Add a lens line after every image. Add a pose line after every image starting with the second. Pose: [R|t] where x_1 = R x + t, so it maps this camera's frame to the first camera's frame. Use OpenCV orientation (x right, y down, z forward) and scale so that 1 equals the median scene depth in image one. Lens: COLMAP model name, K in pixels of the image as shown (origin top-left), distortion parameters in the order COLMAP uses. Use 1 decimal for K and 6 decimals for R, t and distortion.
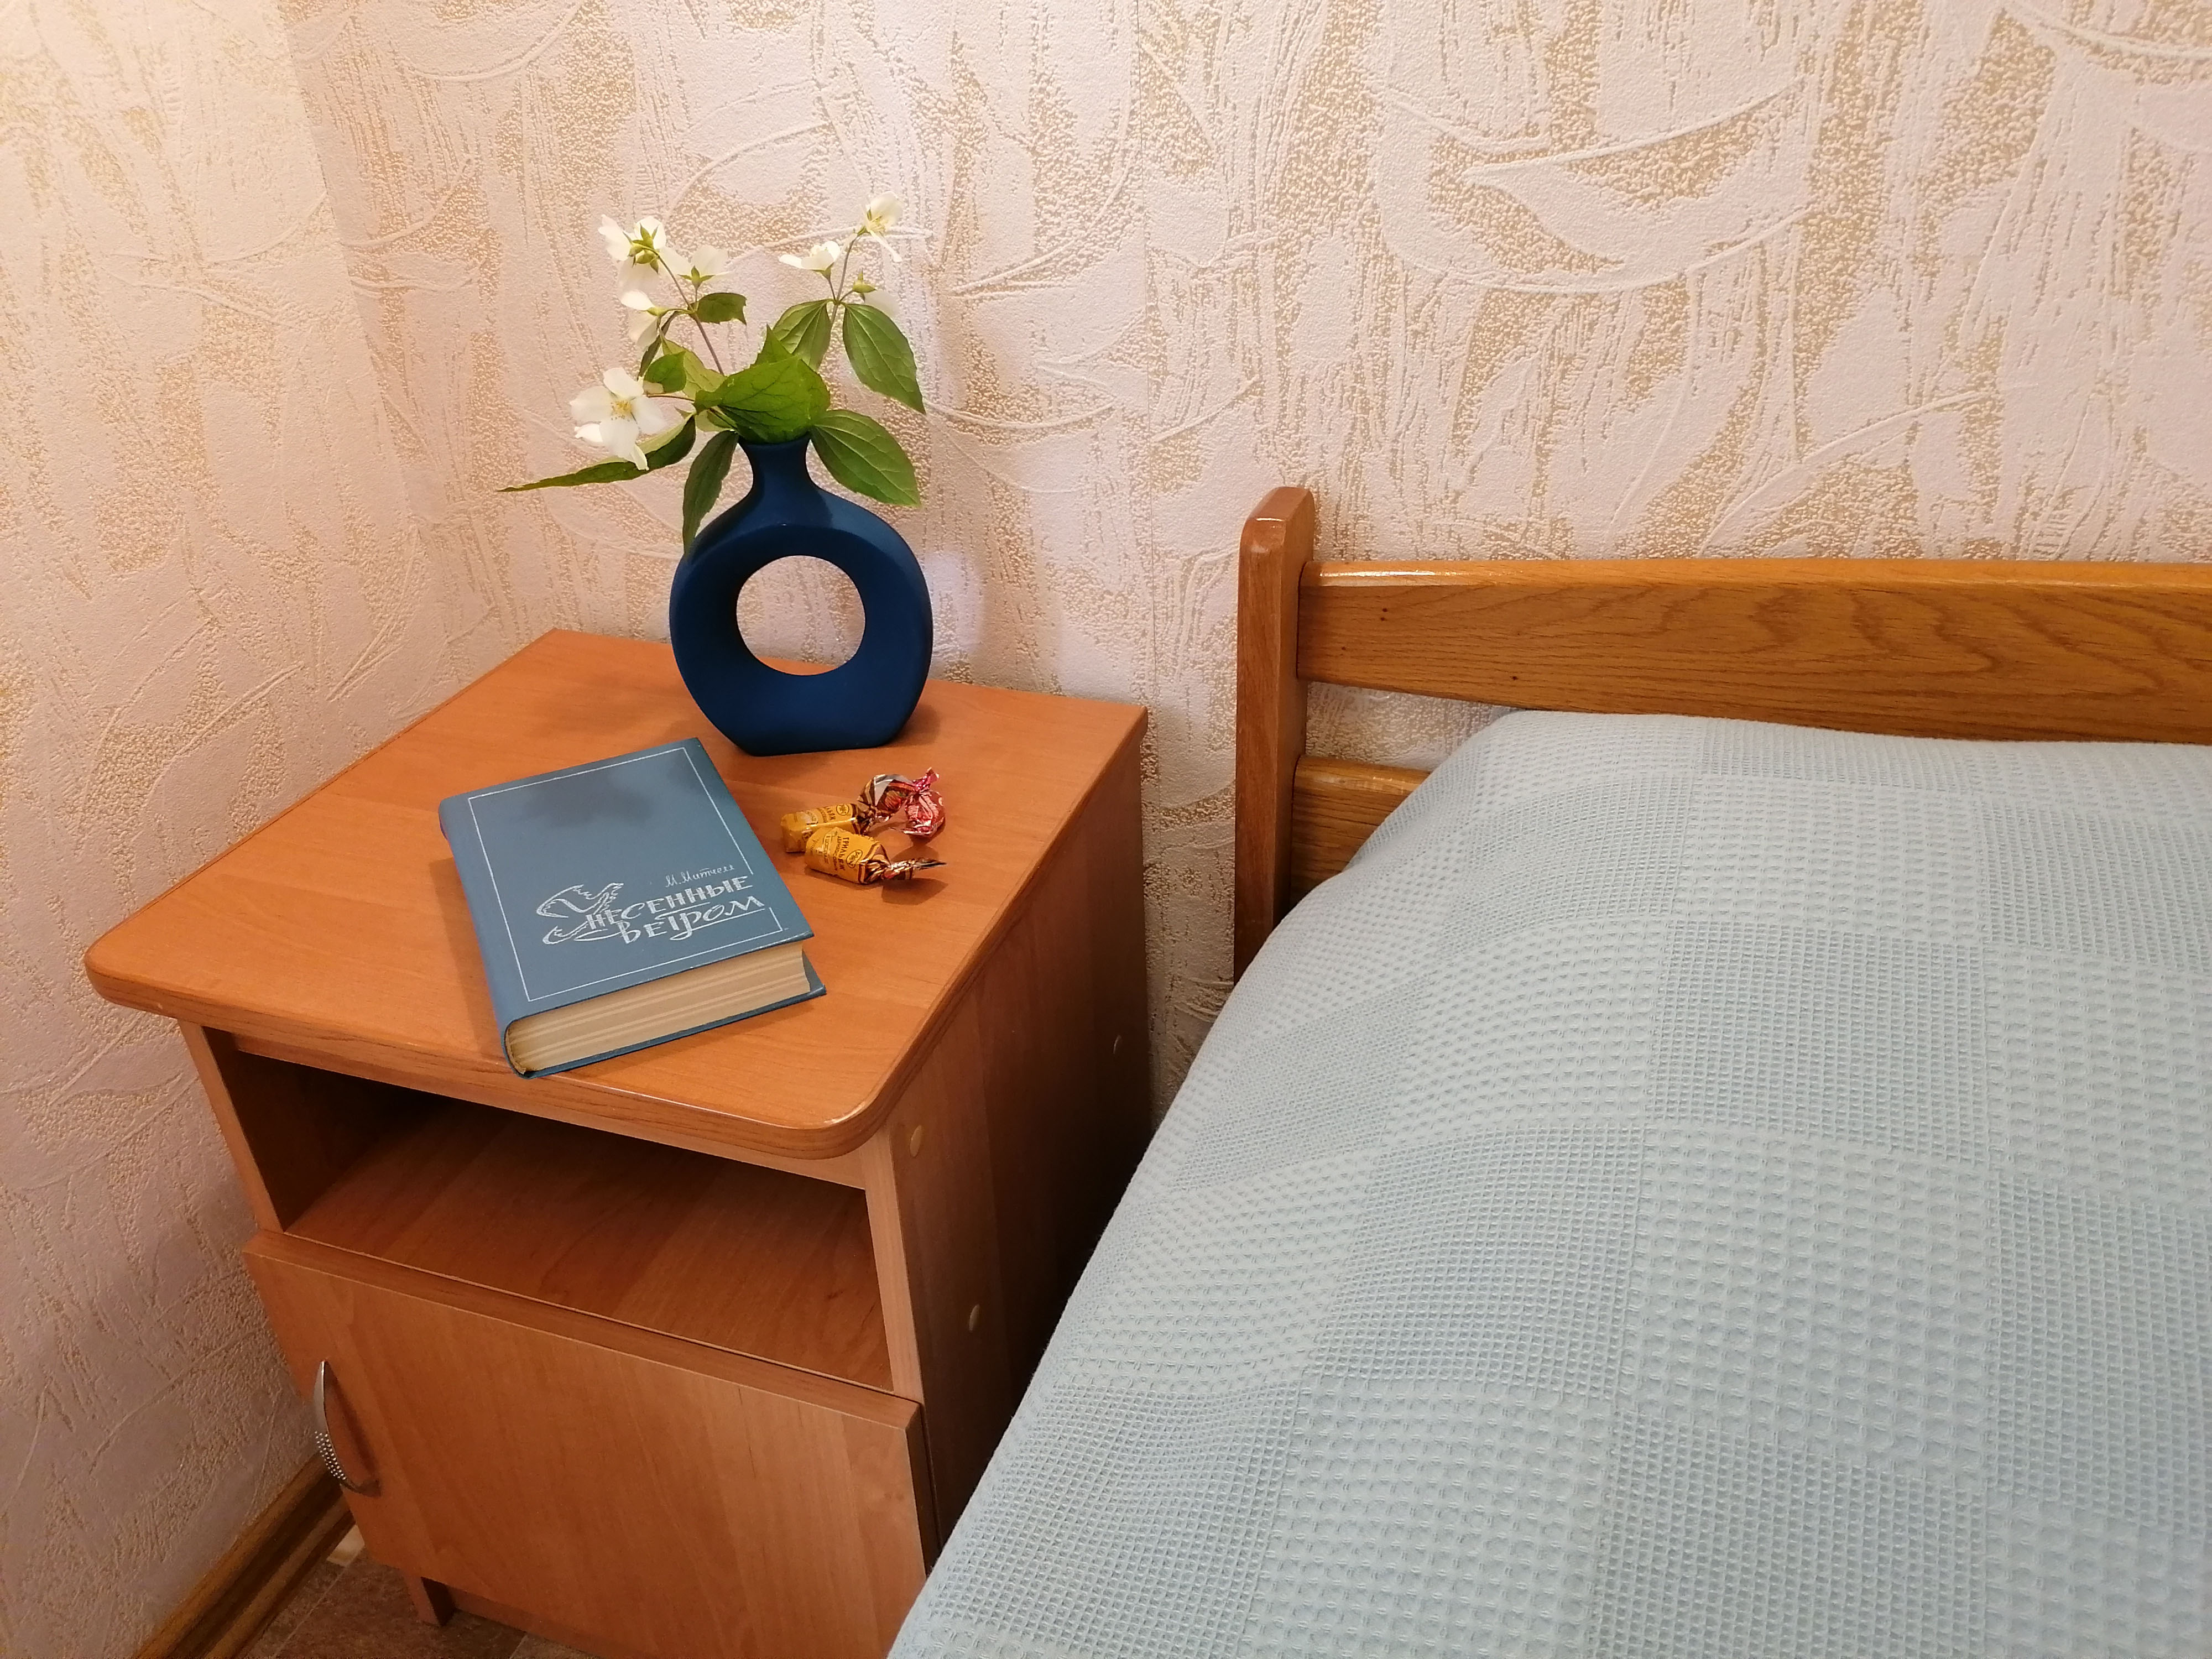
lens RADIAL K [[1690.3, 0, 1111.4], [0, 1690.3, 842.3], [0, 0, 1]] dist [0.129542, -0.196048]
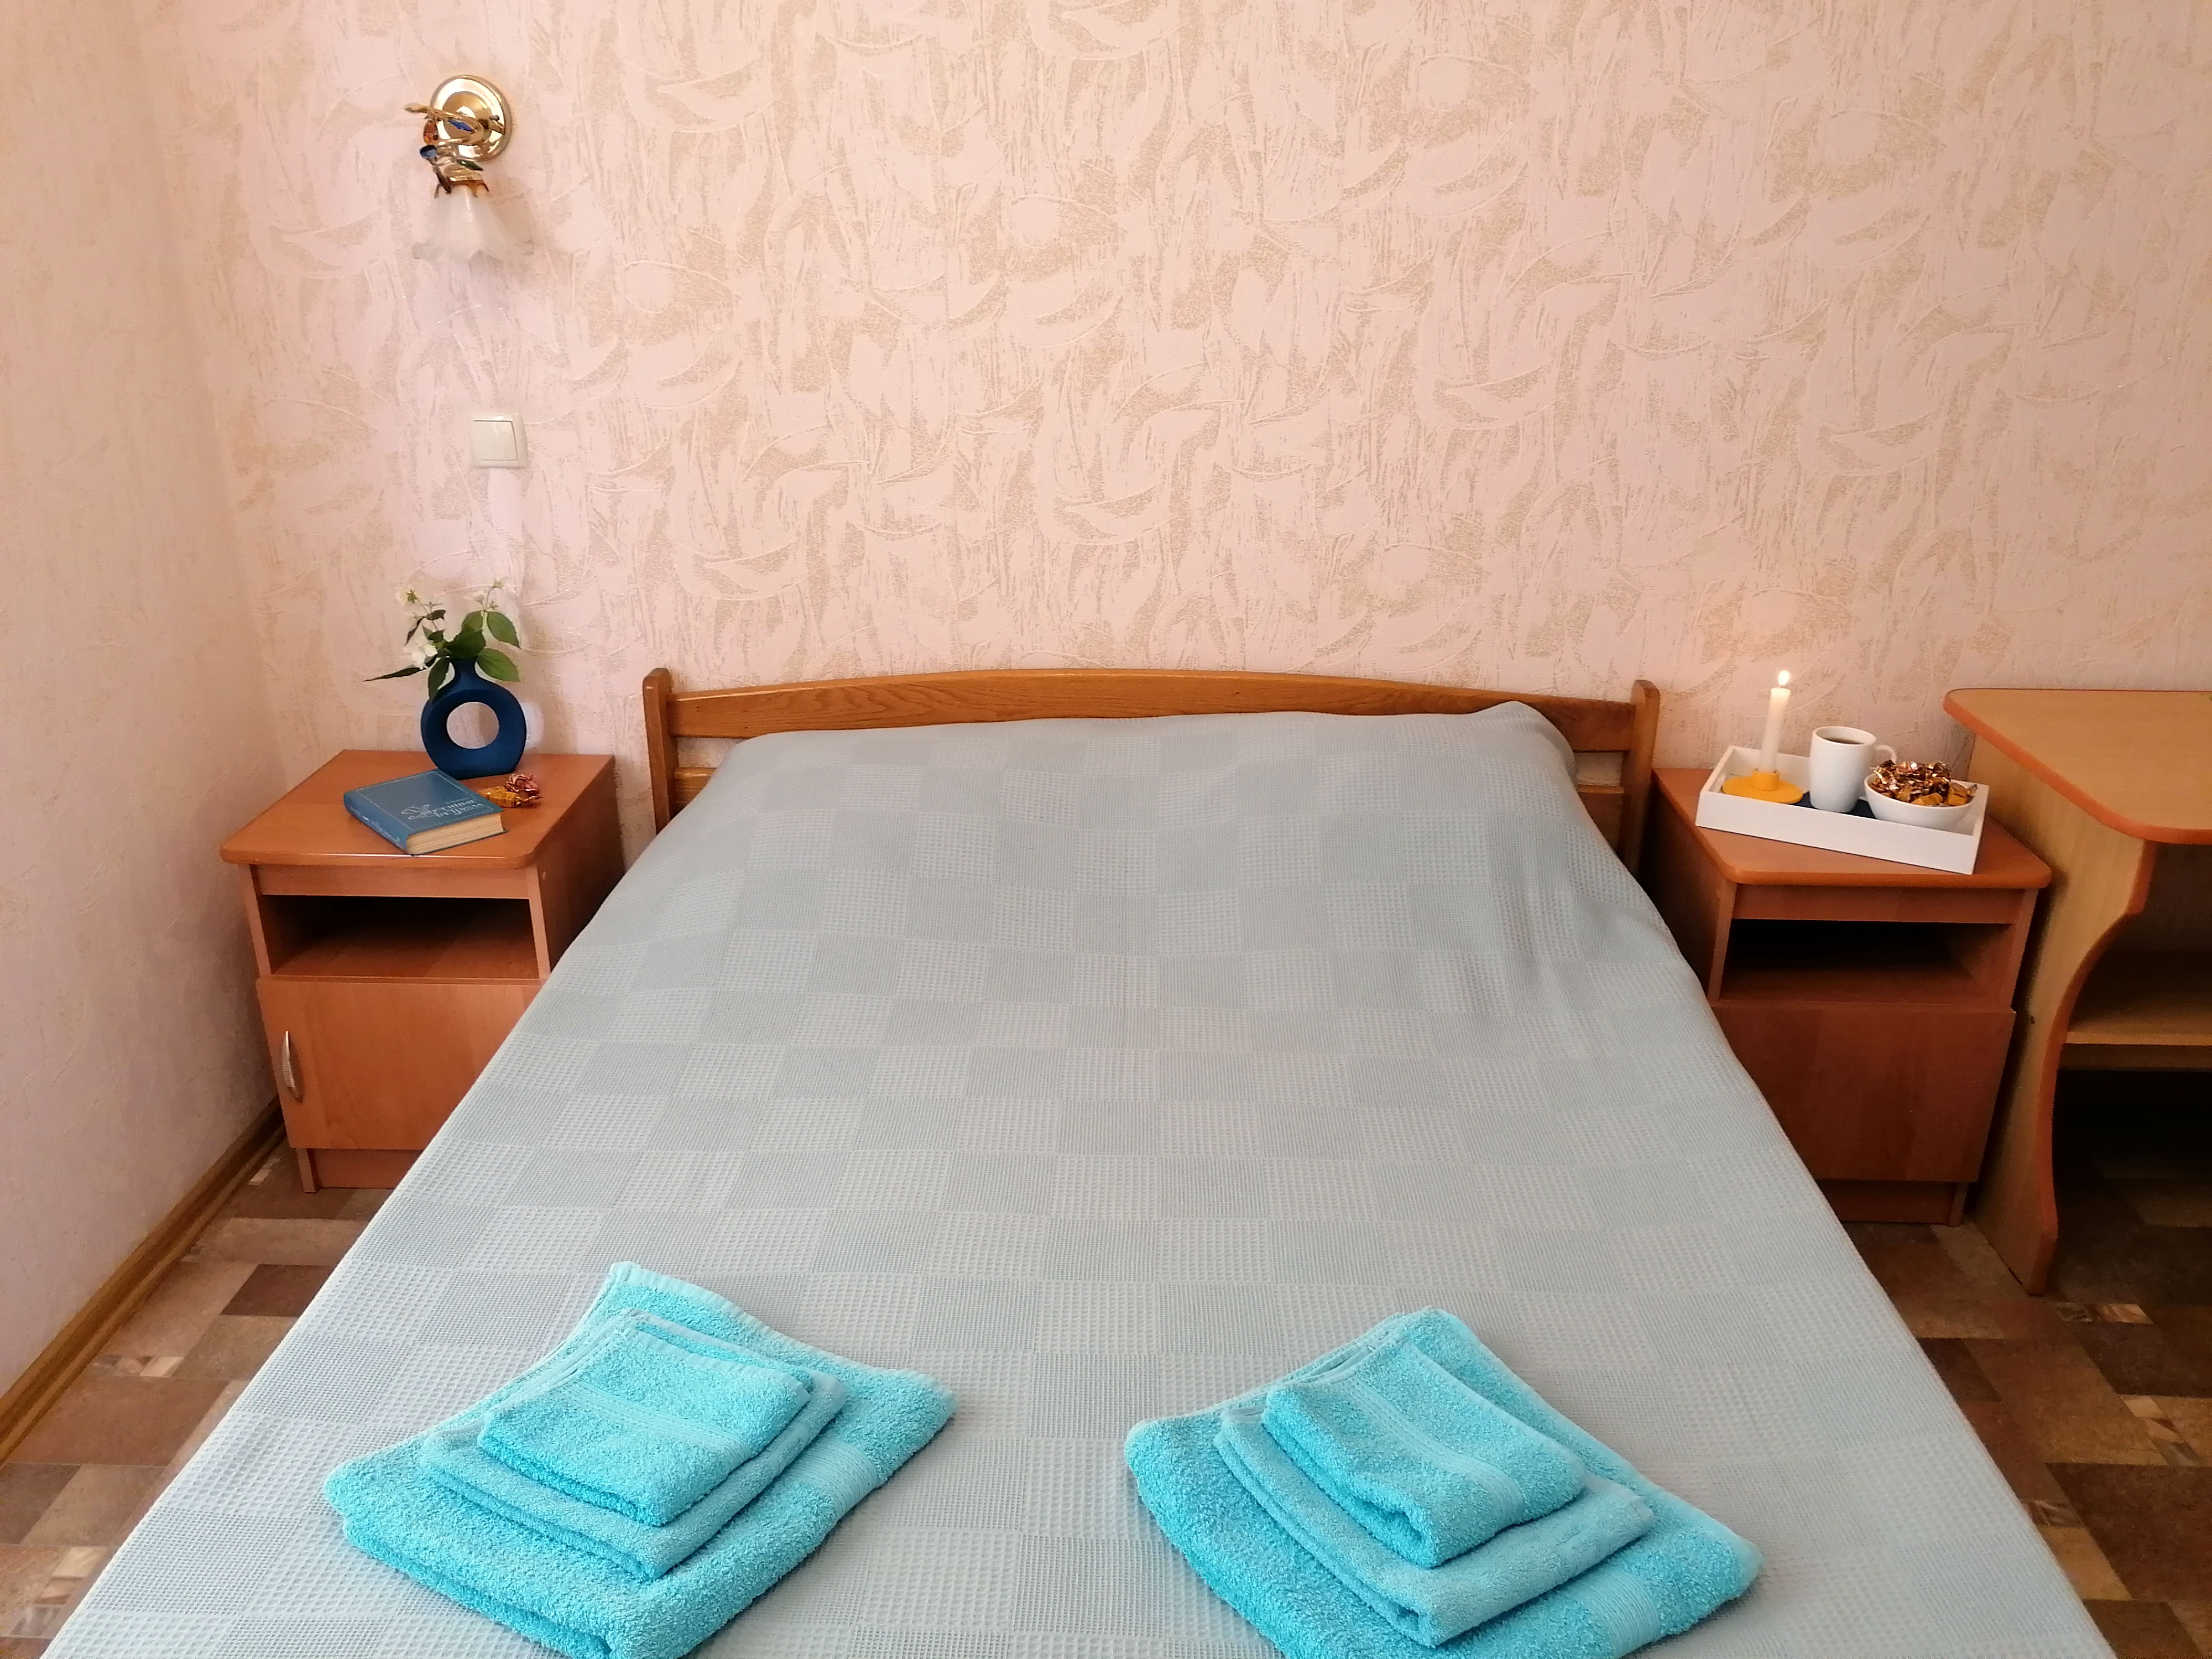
lens RADIAL K [[1690.3, 0, 1111.4], [0, 1690.3, 842.3], [0, 0, 1]] dist [0.129542, -0.196048]
pose [[0.949537, -0.079650, 0.303373, -0.069725], [0.129855, 0.980263, -0.149072, 0.626039], [-0.285512, 0.180944, 0.941139, -1.925595]]
